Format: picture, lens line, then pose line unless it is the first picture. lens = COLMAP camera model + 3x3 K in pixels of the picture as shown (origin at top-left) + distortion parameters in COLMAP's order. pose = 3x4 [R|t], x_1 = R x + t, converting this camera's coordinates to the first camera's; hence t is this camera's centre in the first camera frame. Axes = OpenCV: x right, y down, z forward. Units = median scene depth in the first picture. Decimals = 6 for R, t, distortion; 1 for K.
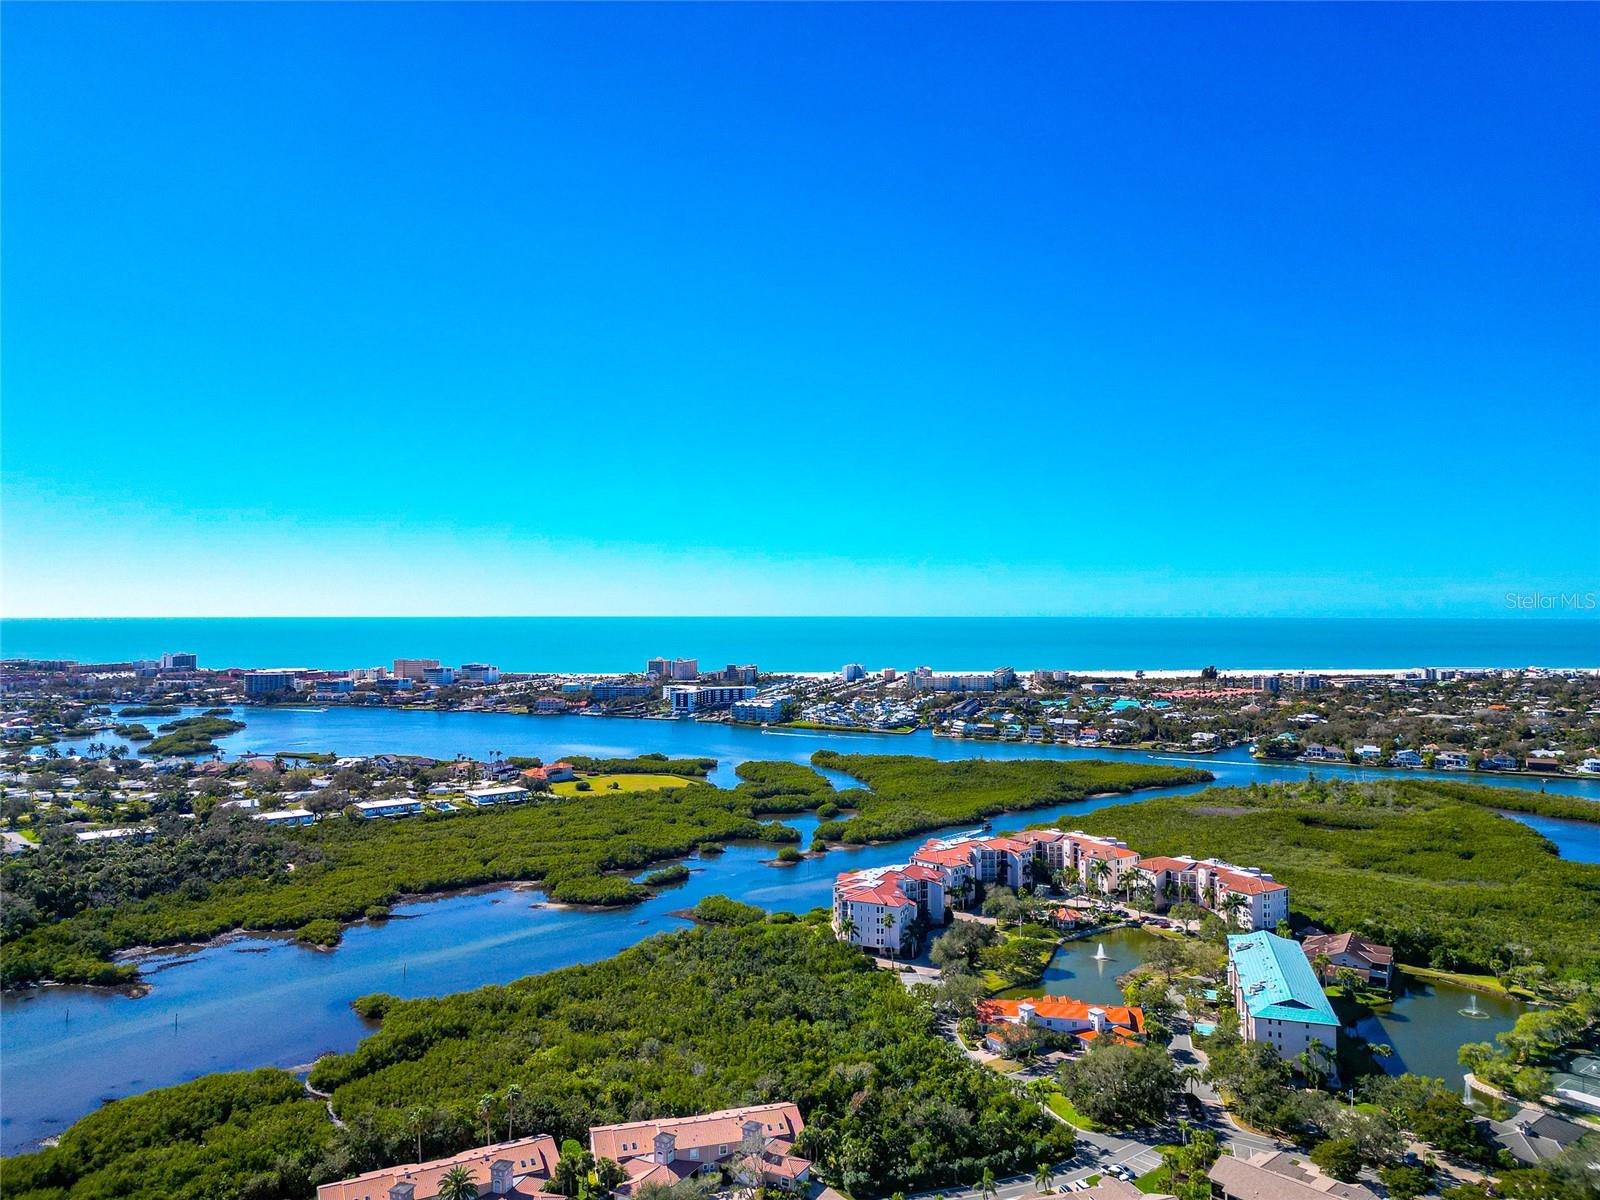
lens RADIAL K [[1128.2, 0, 799.4], [0, 1128.2, 574.9], [0, 0, 1]] dist [0.069461, -0.064883]
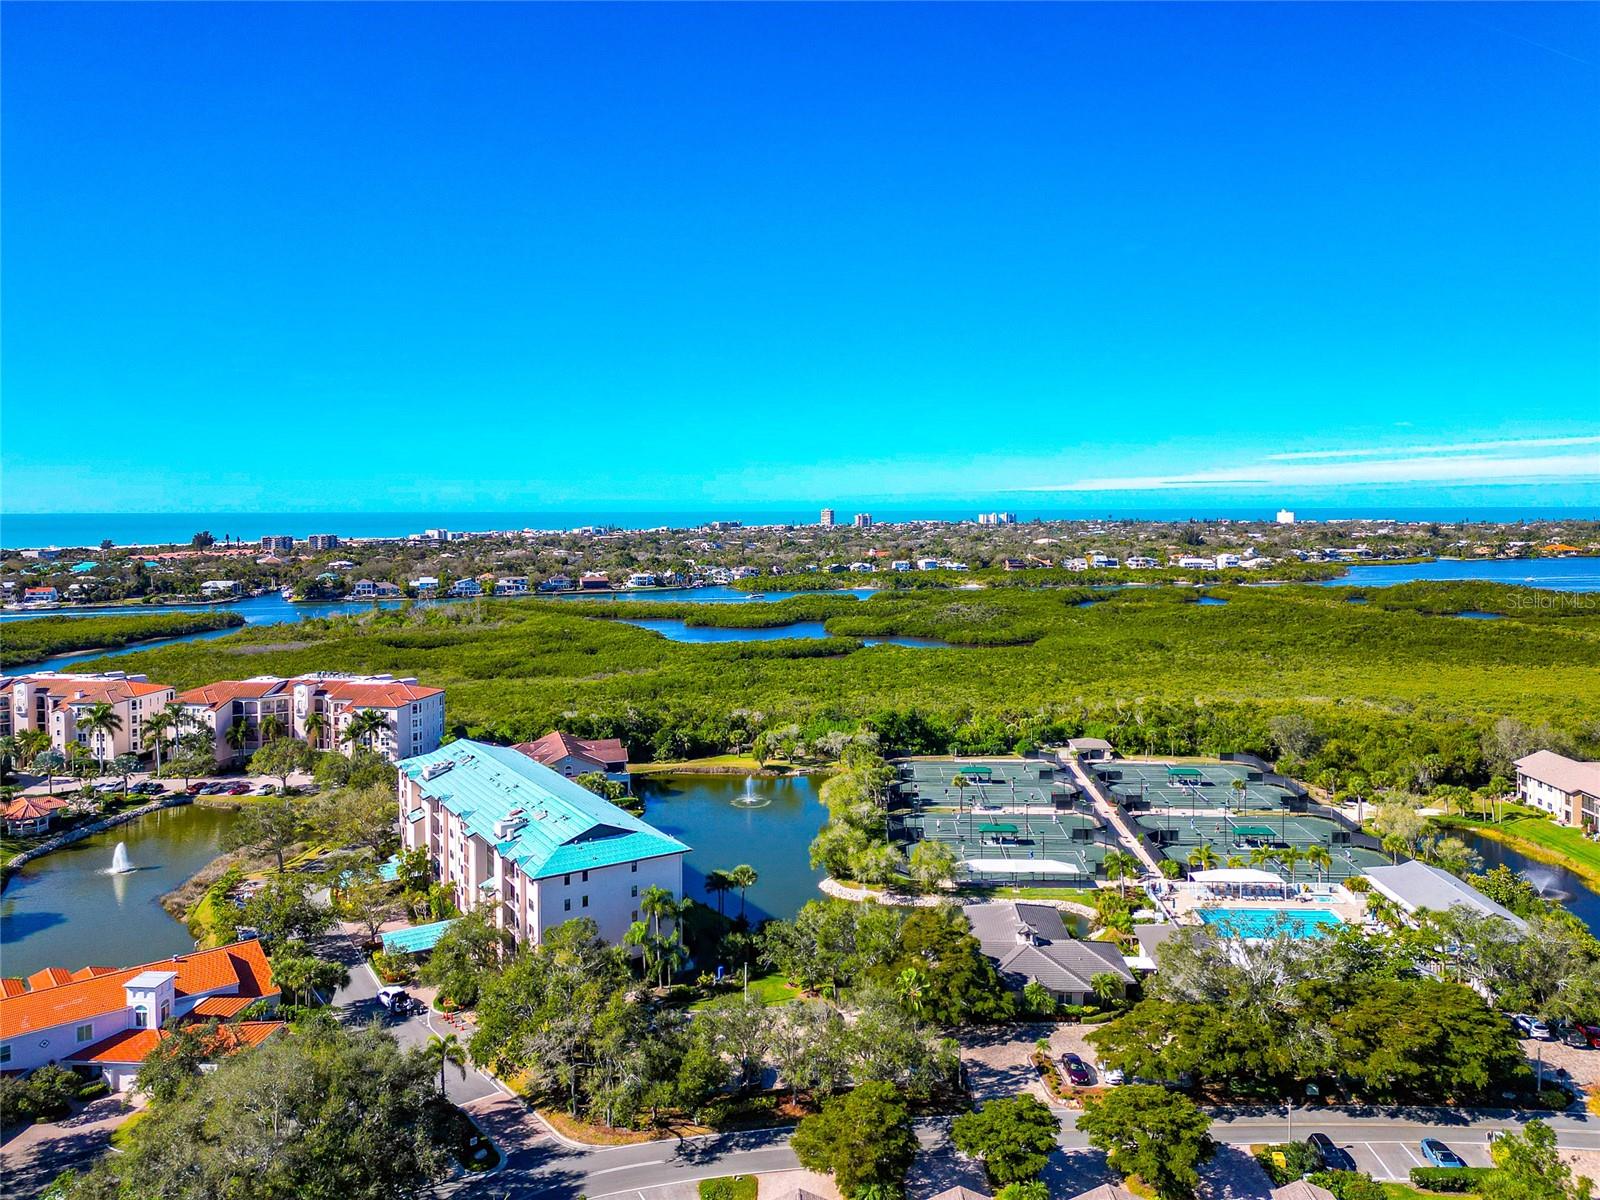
lens RADIAL K [[1128.2, 0, 838.8], [0, 1128.2, 583.8], [0, 0, 1]] dist [0.069461, -0.064883]
pose [[0.646887, -0.054193, 0.760658, 0.086821], [-0.018235, 0.996087, 0.086473, 0.149231], [-0.762368, -0.069809, 0.643367, 0.412006]]
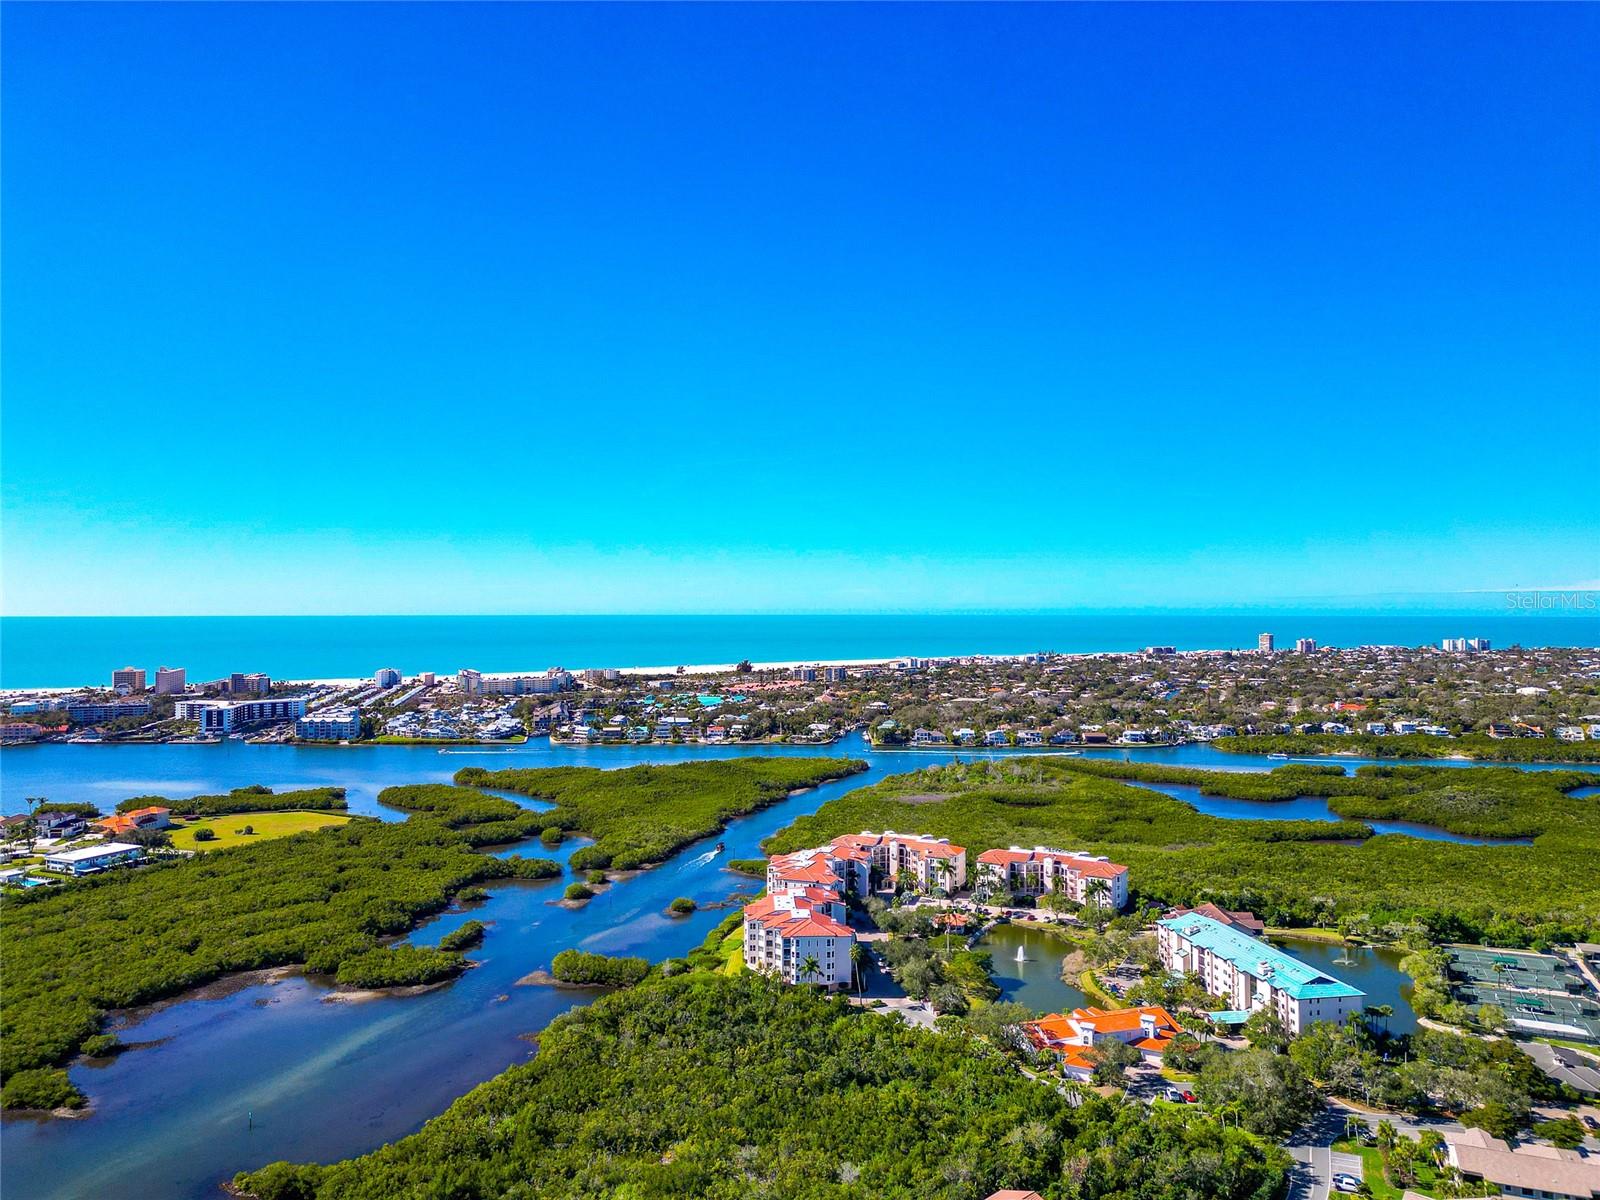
lens RADIAL K [[1128.2, 0, 795.8], [0, 1128.2, 595.3], [0, 0, 1]] dist [0.069461, -0.064883]
pose [[0.885842, 0.005209, 0.463959, -0.329945], [-0.014524, 0.999758, 0.016506, 0.005507], [-0.463761, -0.021360, 0.885703, 0.198730]]
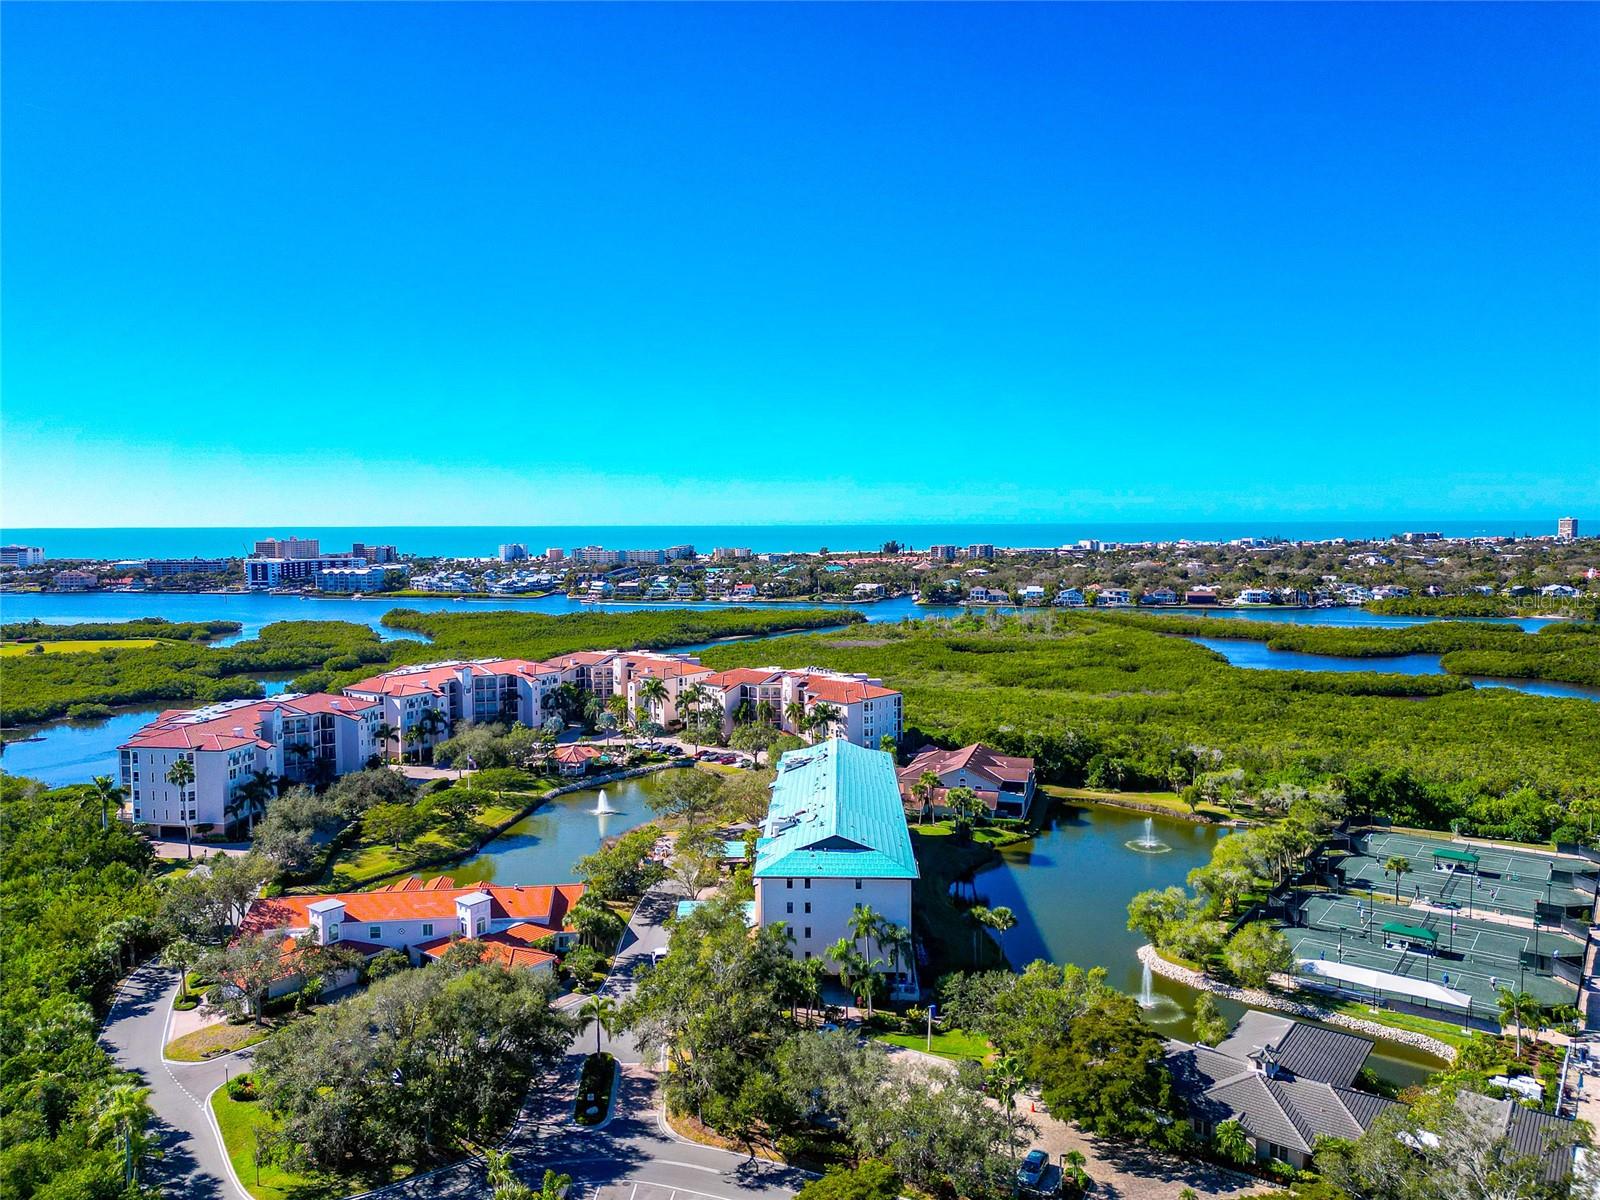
lens RADIAL K [[1128.2, 0, 804.5], [0, 1128.2, 588.0], [0, 0, 1]] dist [0.069461, -0.064883]
pose [[0.968283, -0.020063, 0.249051, 0.198052], [-0.001836, 0.996173, 0.087388, 0.146777], [-0.249851, -0.085073, 0.964540, 0.358458]]
